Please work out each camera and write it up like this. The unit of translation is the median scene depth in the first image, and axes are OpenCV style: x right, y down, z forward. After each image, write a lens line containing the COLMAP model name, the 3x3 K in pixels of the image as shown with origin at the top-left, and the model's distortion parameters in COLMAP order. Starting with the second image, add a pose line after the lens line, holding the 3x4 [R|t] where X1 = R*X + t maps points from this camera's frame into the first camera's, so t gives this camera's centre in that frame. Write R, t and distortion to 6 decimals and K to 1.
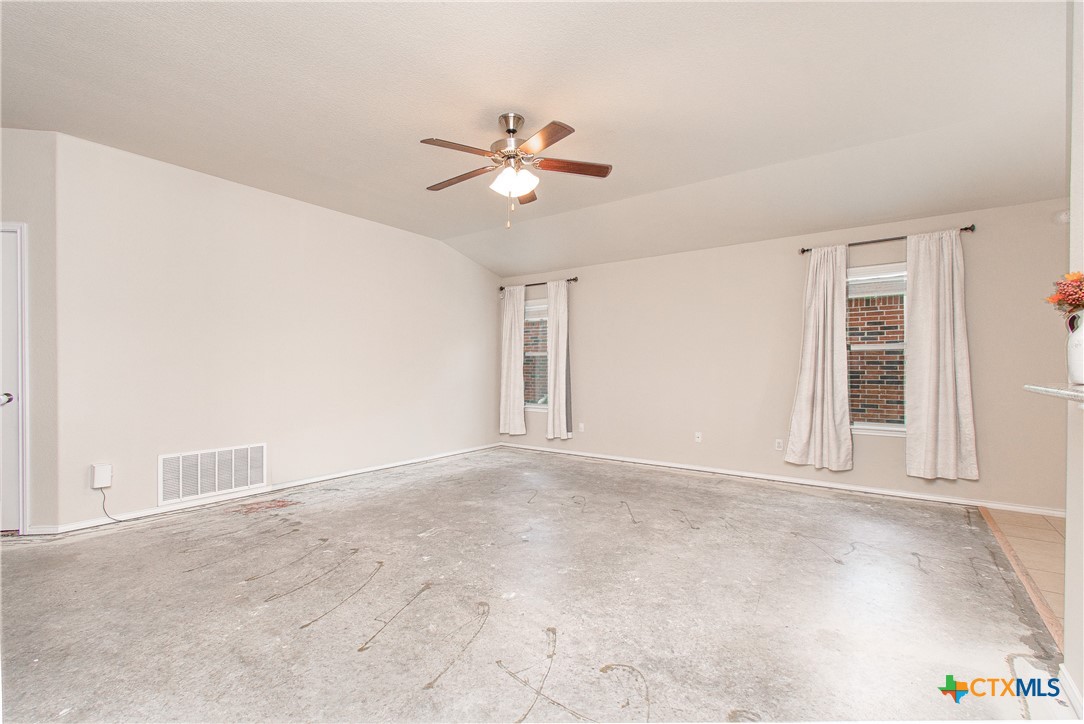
lens RADIAL K [[481.6, 0, 544.9], [0, 481.6, 366.1], [0, 0, 1]] dist [0.000195, -0.000455]
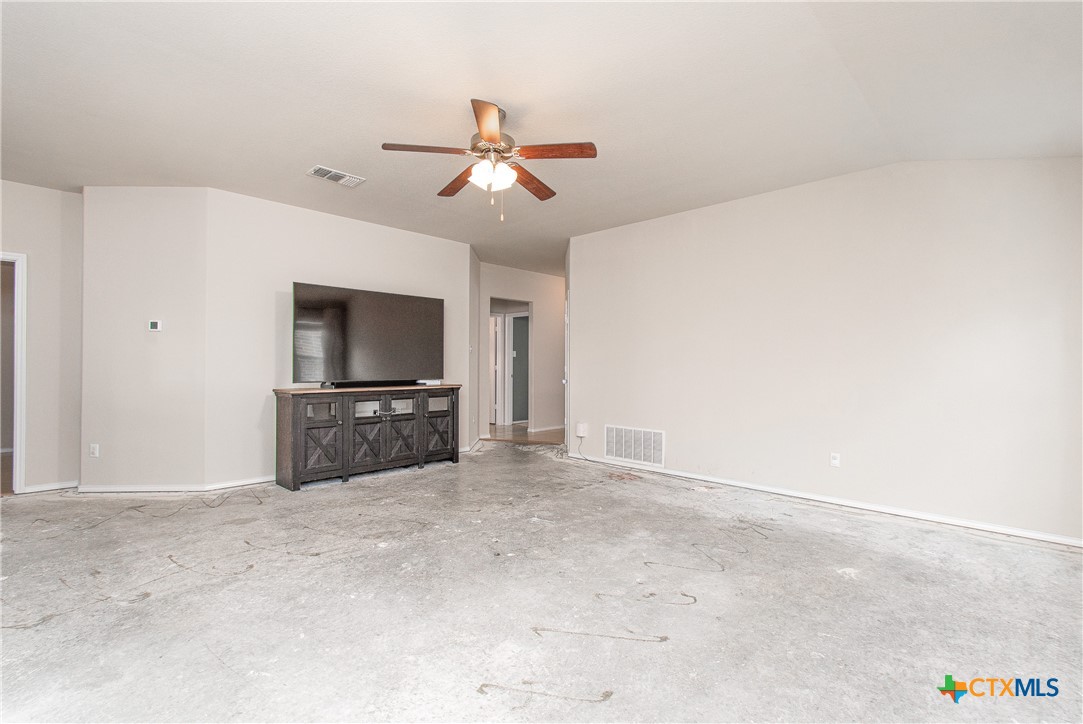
lens RADIAL K [[481.2, 0, 544.4], [0, 481.2, 366.1], [0, 0, 1]] dist [0.000195, -0.000455]
pose [[-0.129872, 0.002210, -0.991528, 0.836972], [-0.003872, 0.999989, 0.002736, 0.000317], [0.991523, 0.004195, -0.129862, 1.178979]]
